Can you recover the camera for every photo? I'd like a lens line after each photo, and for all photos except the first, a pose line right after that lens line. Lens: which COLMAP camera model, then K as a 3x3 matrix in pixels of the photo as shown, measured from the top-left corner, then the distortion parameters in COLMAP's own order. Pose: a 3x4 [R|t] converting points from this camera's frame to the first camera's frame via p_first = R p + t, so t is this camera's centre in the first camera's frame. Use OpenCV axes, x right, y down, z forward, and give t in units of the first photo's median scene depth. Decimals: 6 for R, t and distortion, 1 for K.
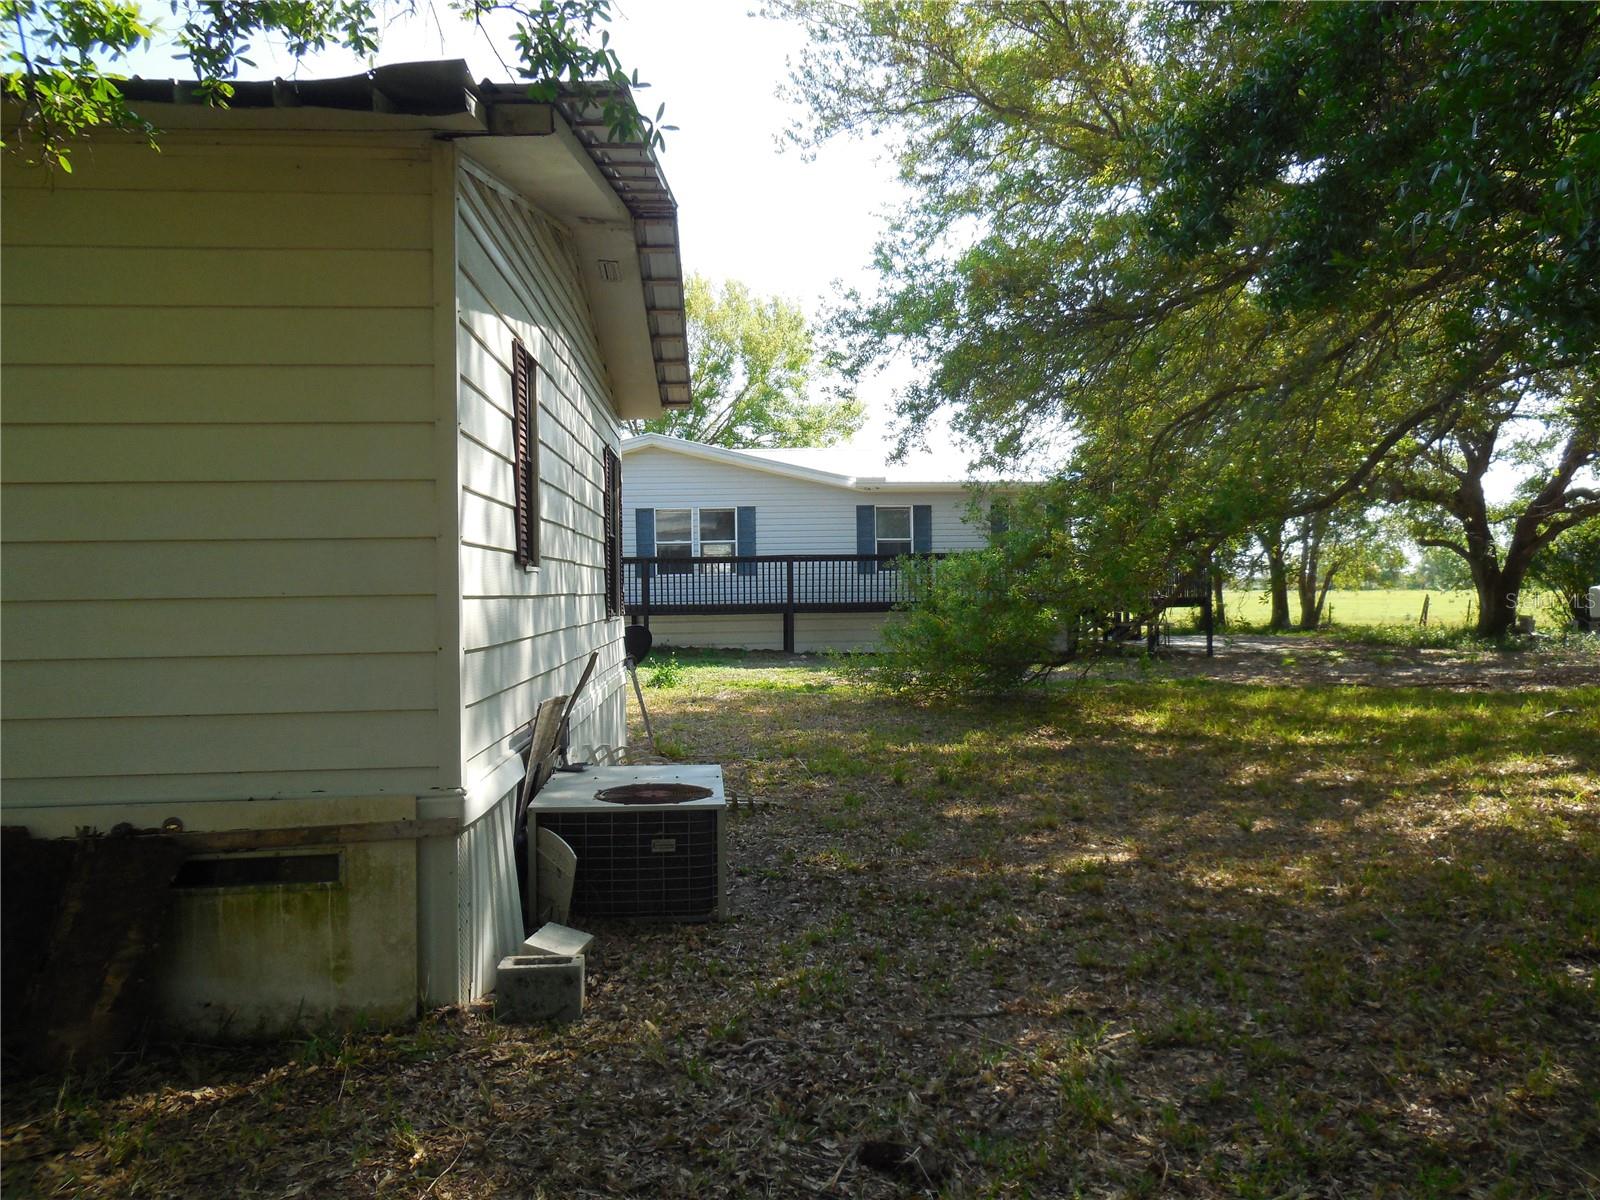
lens RADIAL K [[1202.8, 0, 800.0], [0, 1202.8, 600.0], [0, 0, 1]] dist [0.008474, -0.004546]
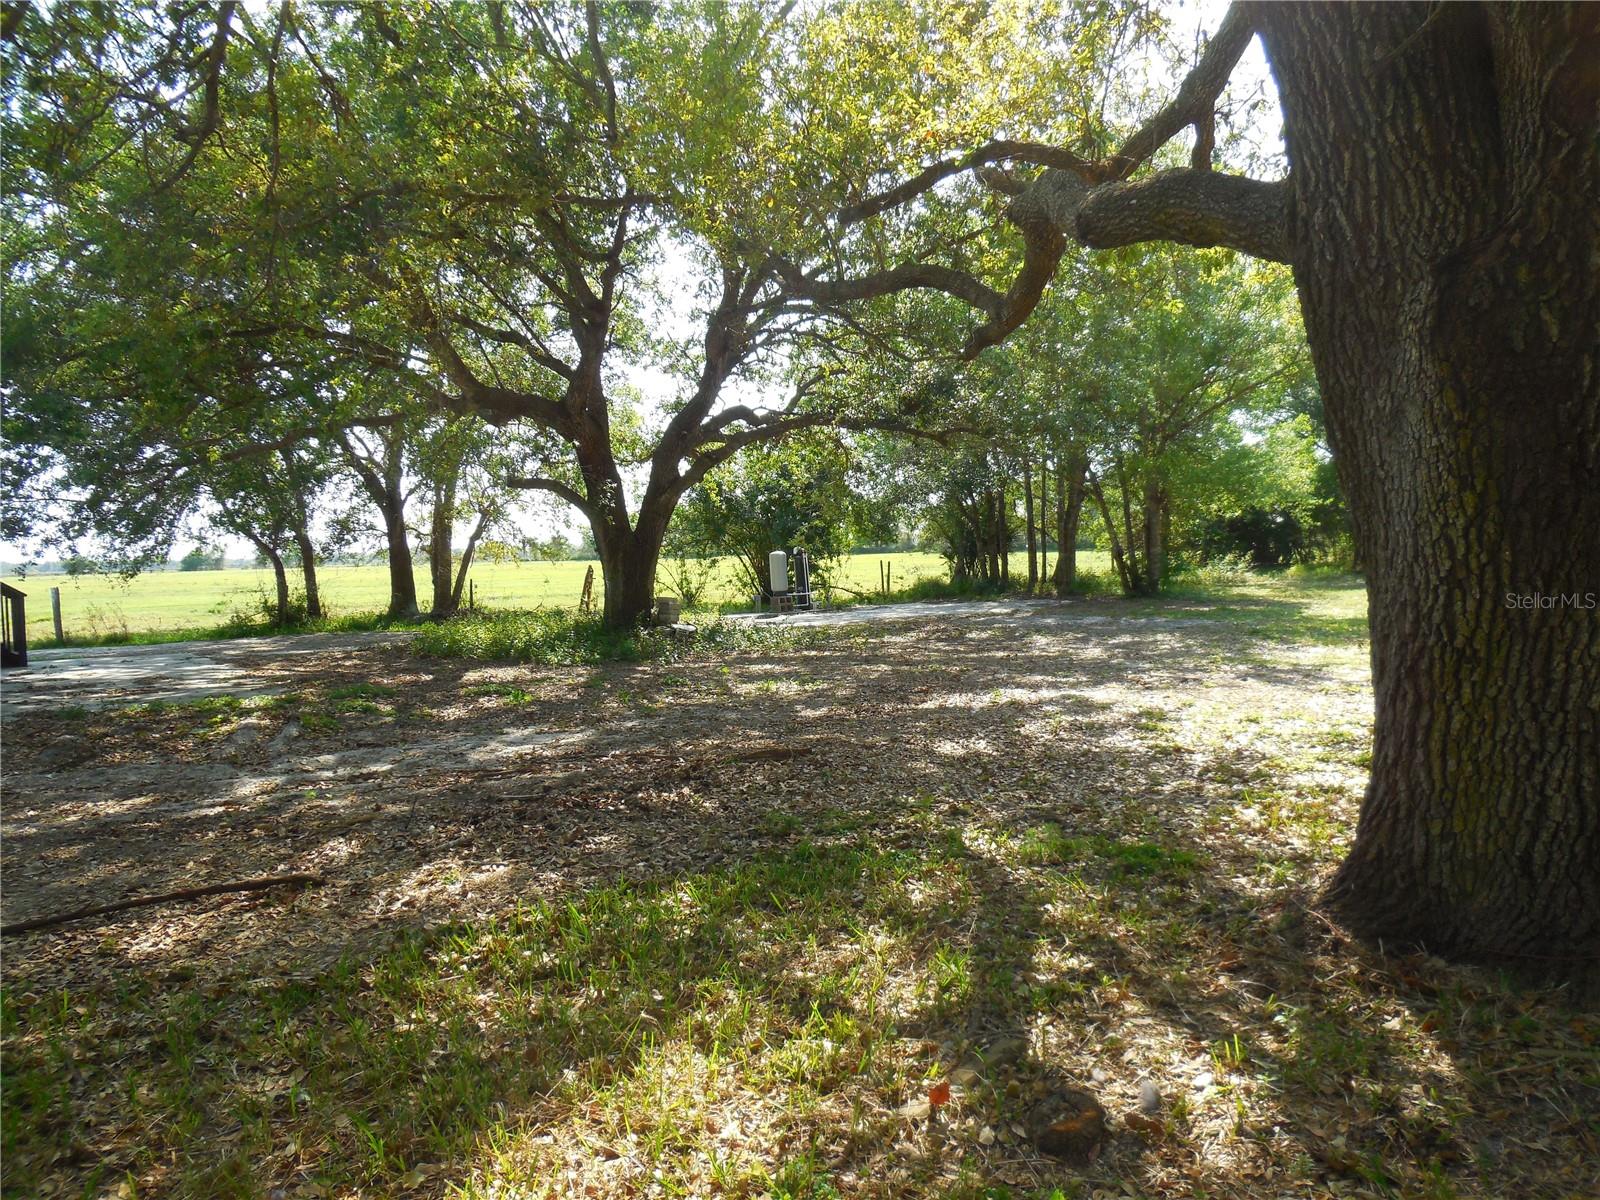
lens RADIAL K [[1202.8, 0, 800.0], [0, 1202.8, 600.0], [0, 0, 1]] dist [0.008474, -0.004546]
pose [[0.845541, -0.037061, 0.532622, 0.303505], [0.023857, 0.999214, 0.031653, -0.004564], [-0.533376, -0.014057, 0.845761, 0.397534]]
